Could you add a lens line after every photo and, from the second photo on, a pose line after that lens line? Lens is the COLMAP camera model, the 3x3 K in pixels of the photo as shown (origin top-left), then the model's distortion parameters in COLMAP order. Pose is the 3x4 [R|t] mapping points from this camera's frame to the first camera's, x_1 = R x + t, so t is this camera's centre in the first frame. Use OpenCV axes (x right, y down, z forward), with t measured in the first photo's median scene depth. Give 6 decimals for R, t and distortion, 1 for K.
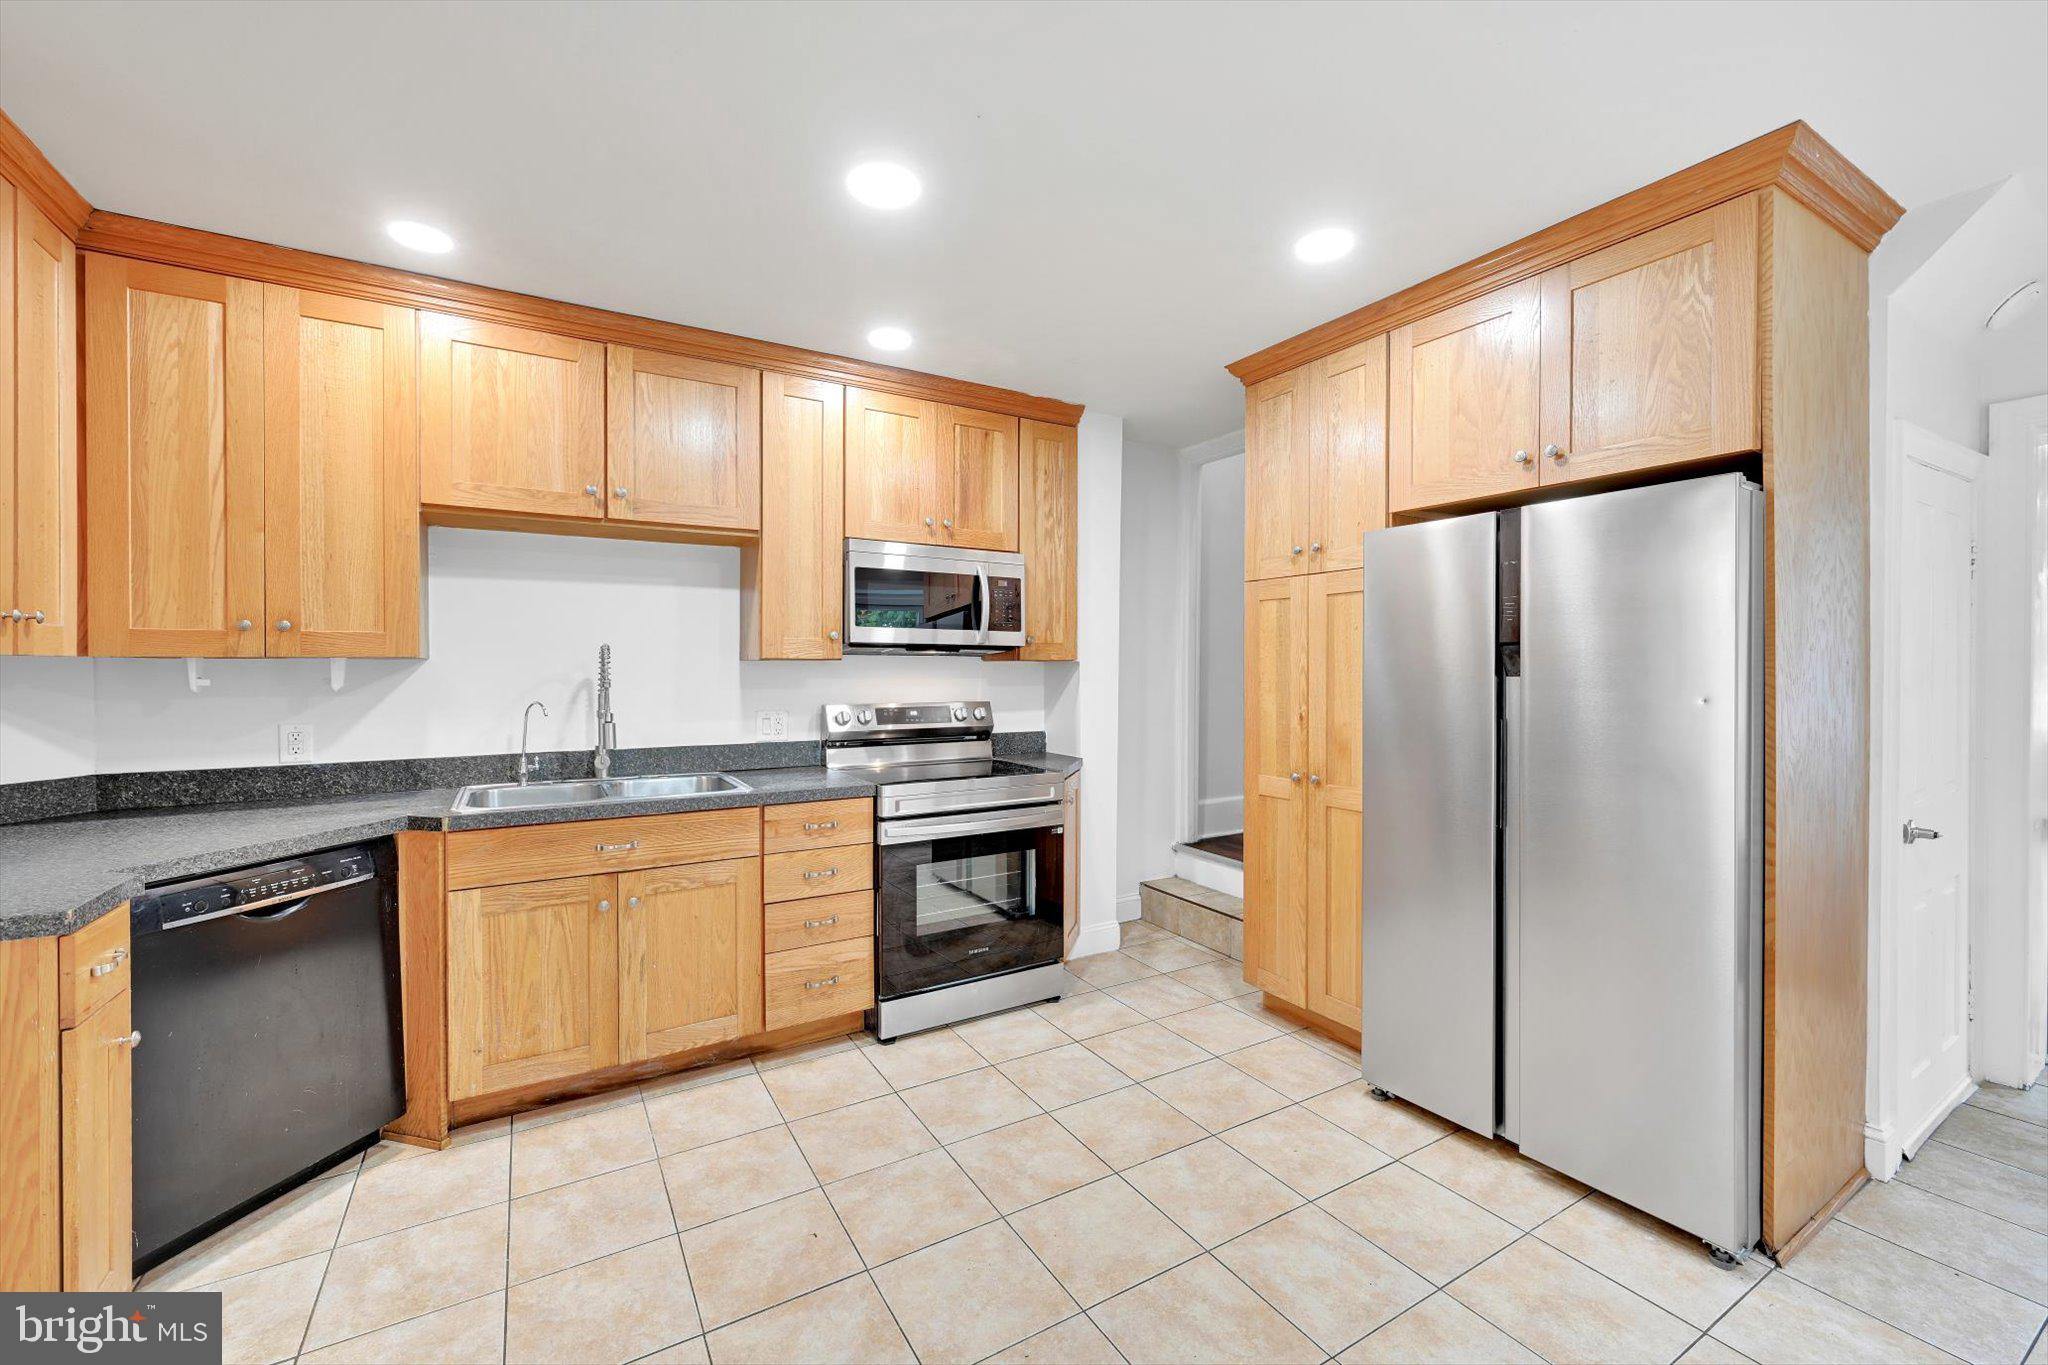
lens RADIAL K [[814.4, 0, 1028.2], [0, 814.4, 672.1], [0, 0, 1]] dist [-0.008625, -0.000335]
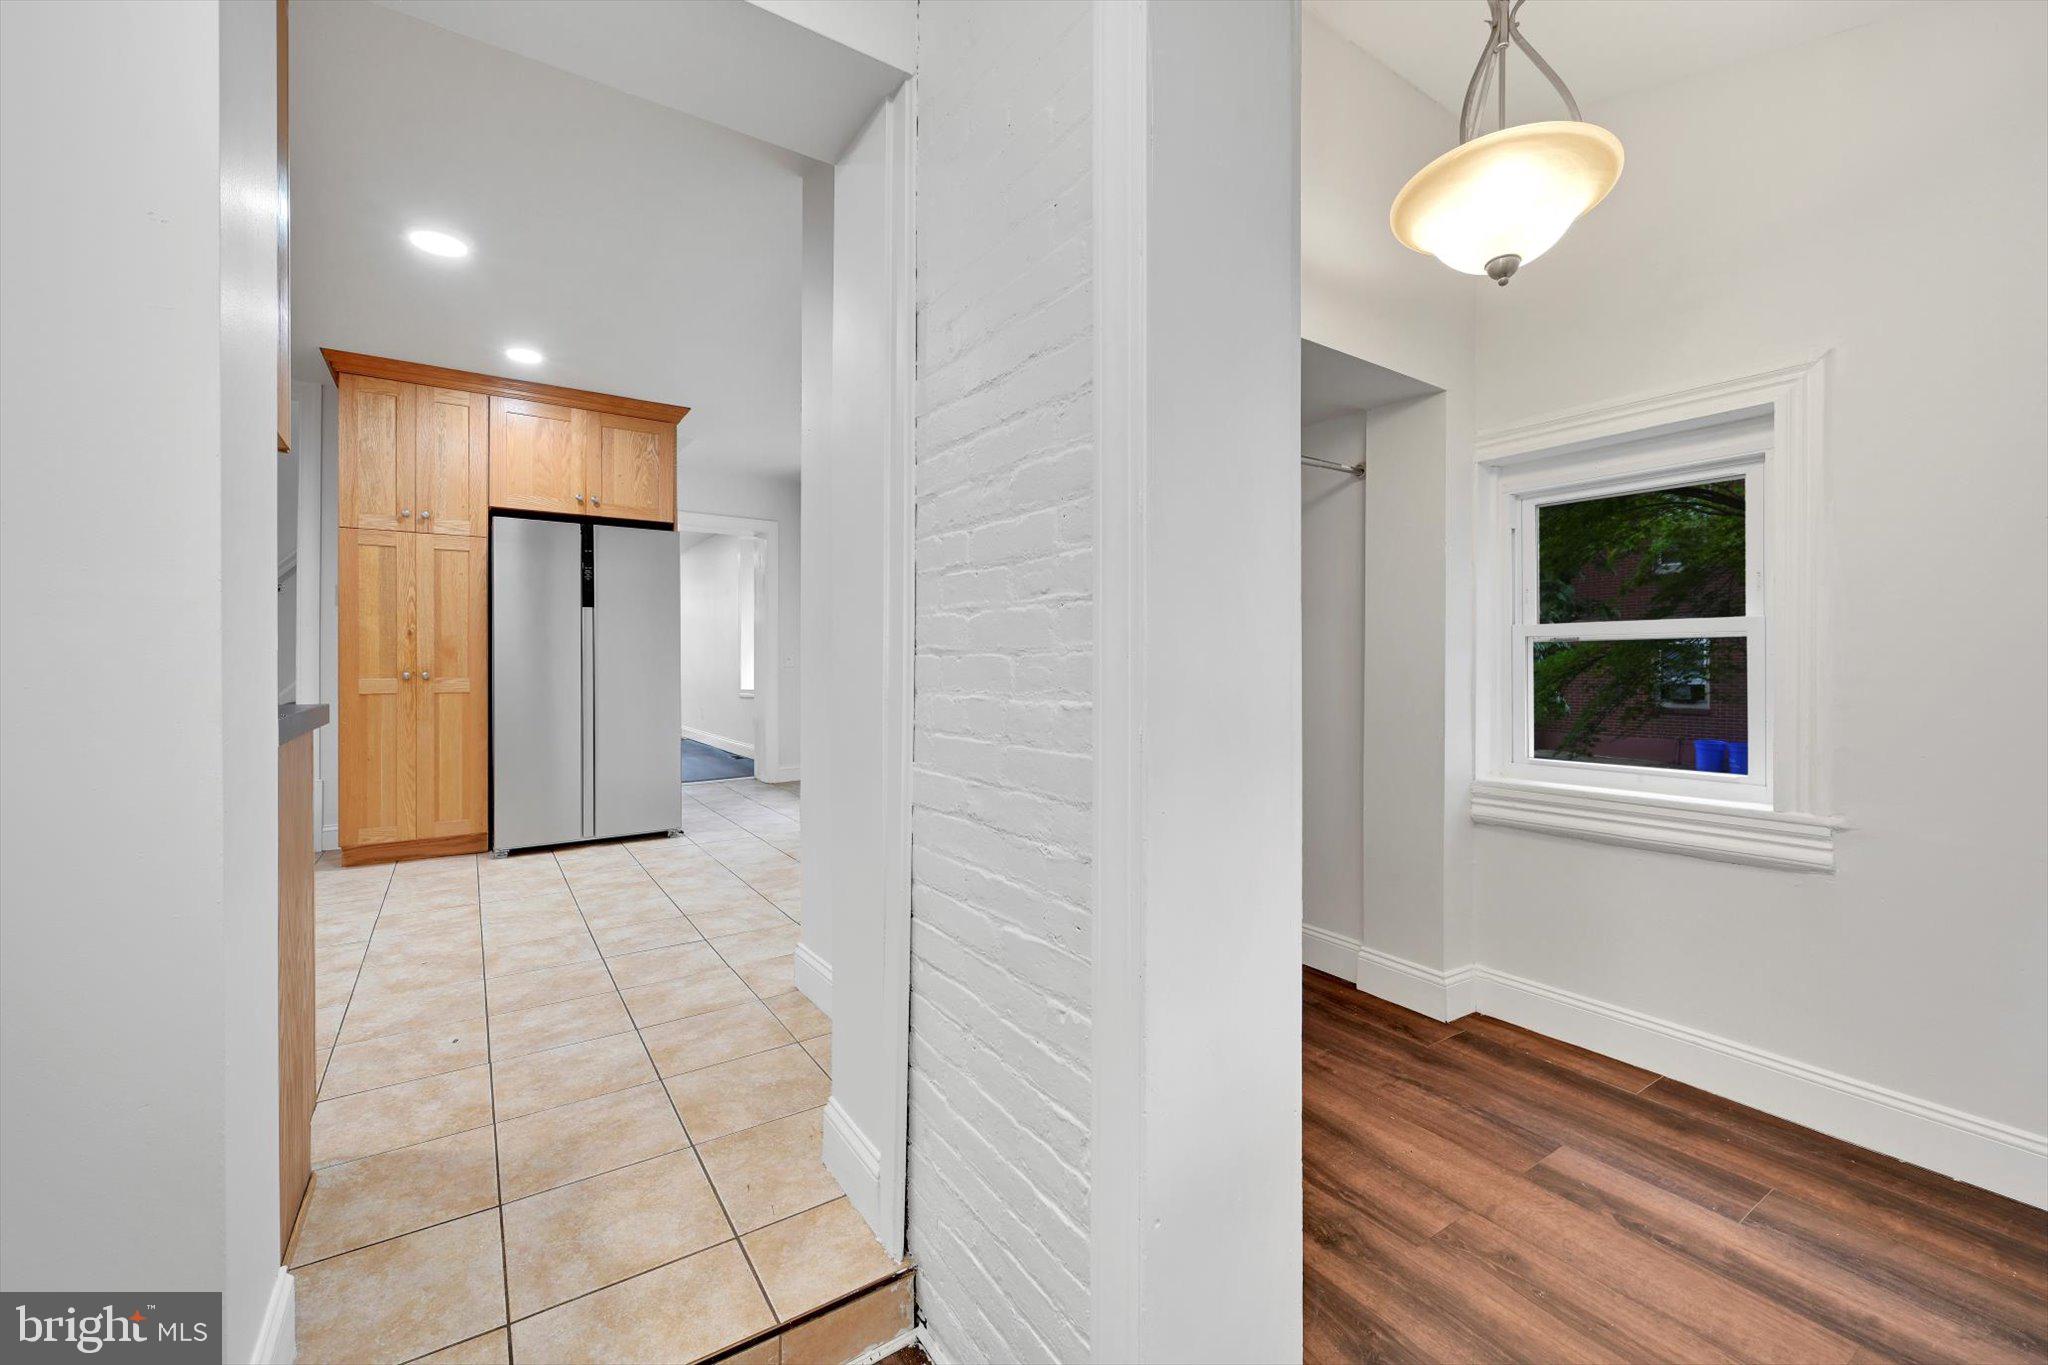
lens RADIAL K [[814.4, 0, 1036.3], [0, 814.4, 660.5], [0, 0, 1]] dist [-0.008625, -0.000335]
pose [[-0.071376, 0.002689, 0.997446, -1.180839], [0.011166, 0.999936, -0.001896, 0.121910], [-0.997387, 0.011002, -0.071402, 0.020568]]
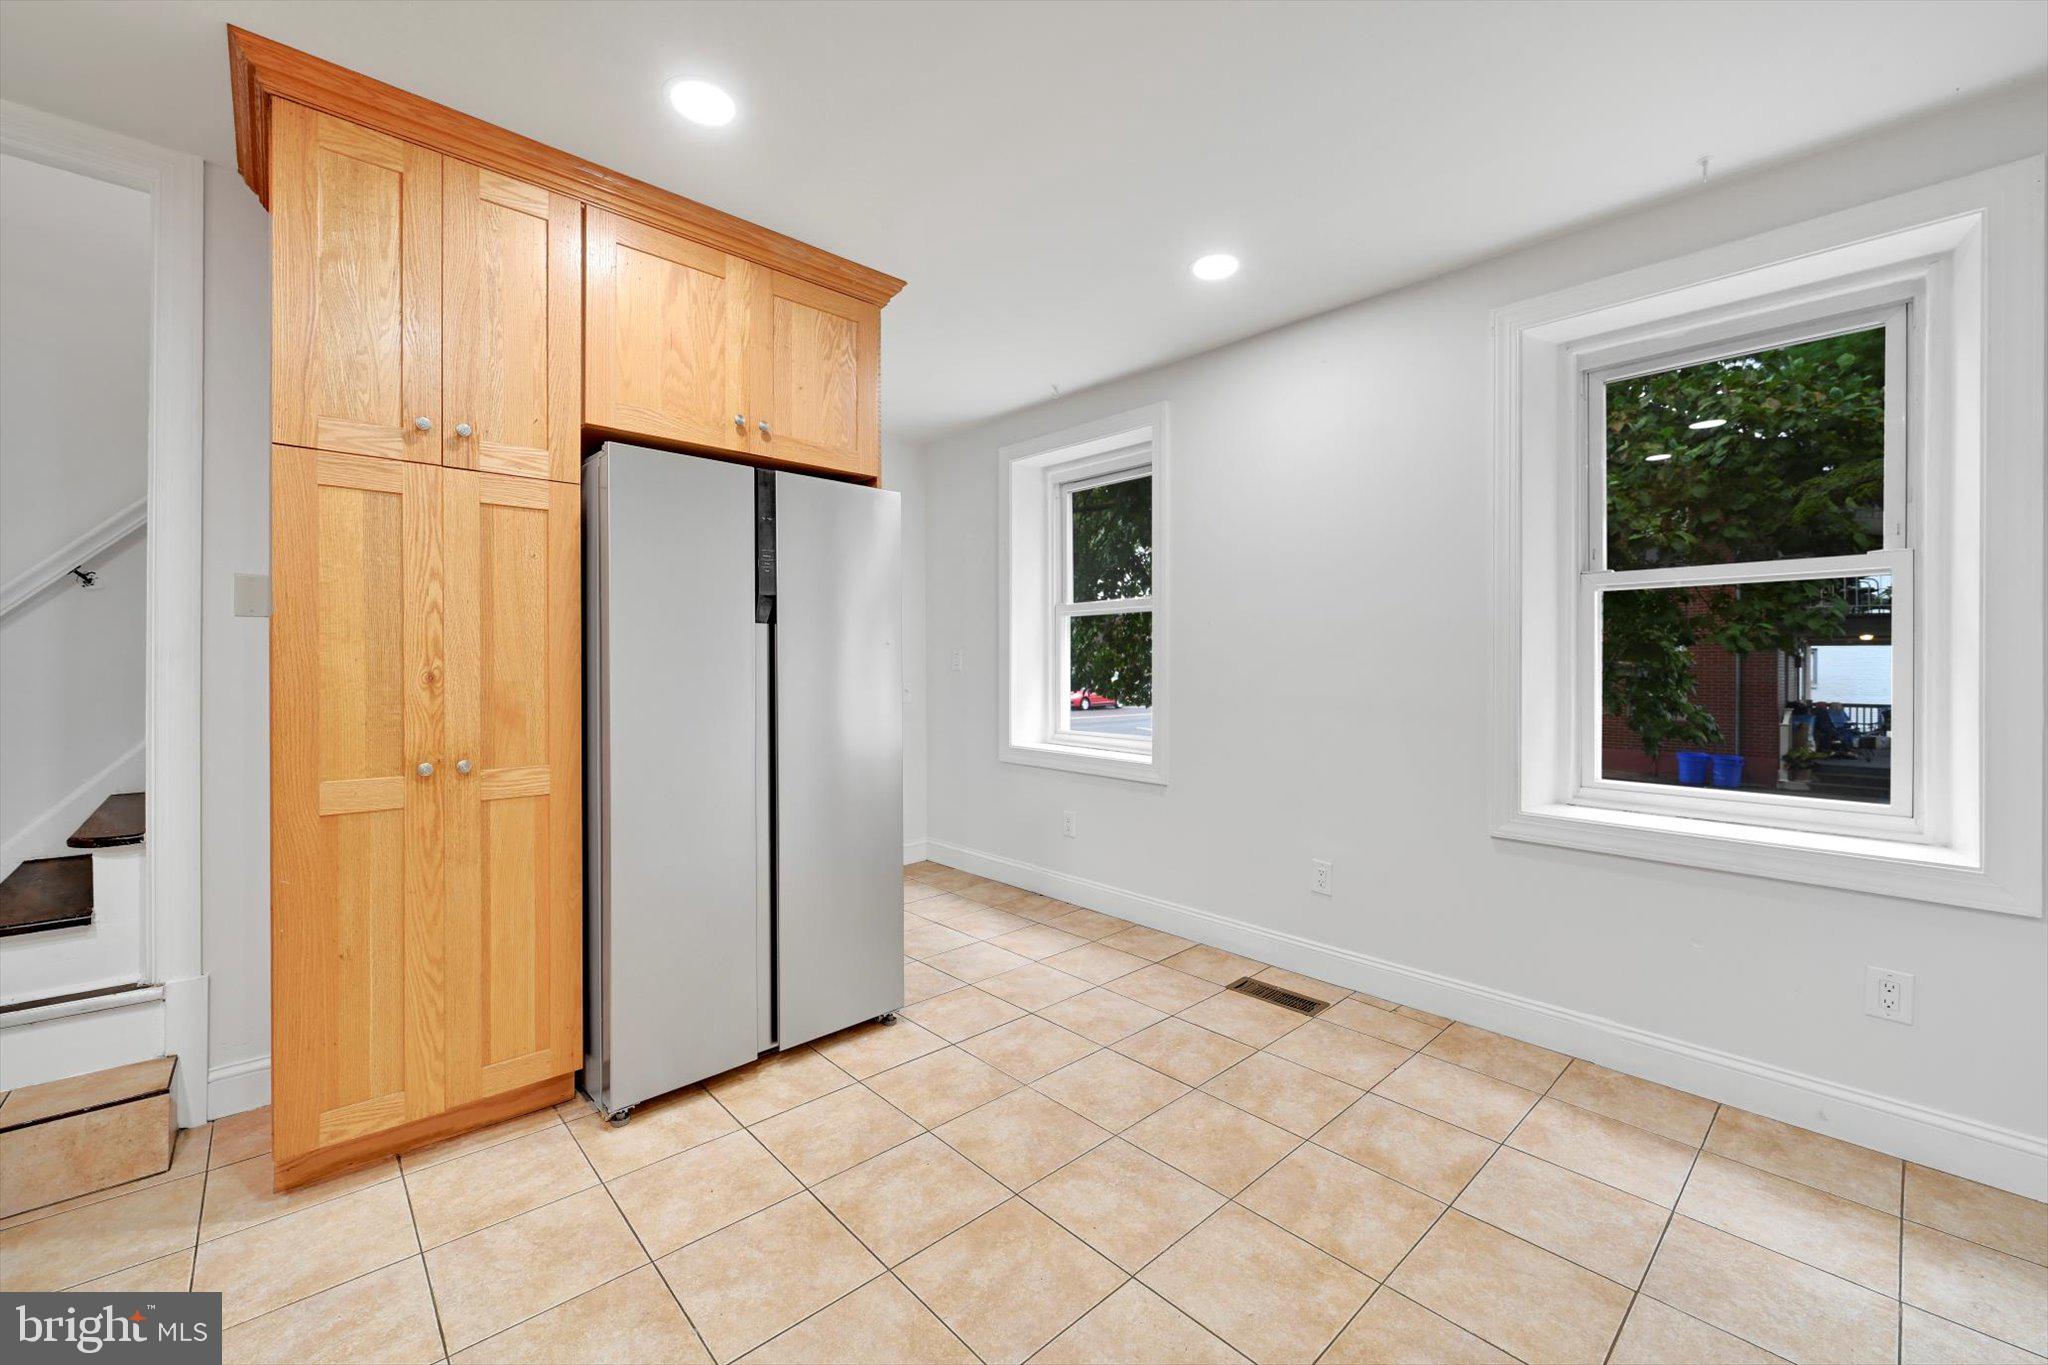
lens RADIAL K [[814.4, 0, 1045.1], [0, 814.4, 668.2], [0, 0, 1]] dist [-0.008625, -0.000335]
pose [[-0.209909, -0.001452, 0.977720, -0.431357], [0.008789, 0.999956, 0.003372, 0.051133], [-0.977682, 0.009301, -0.209886, 0.672446]]
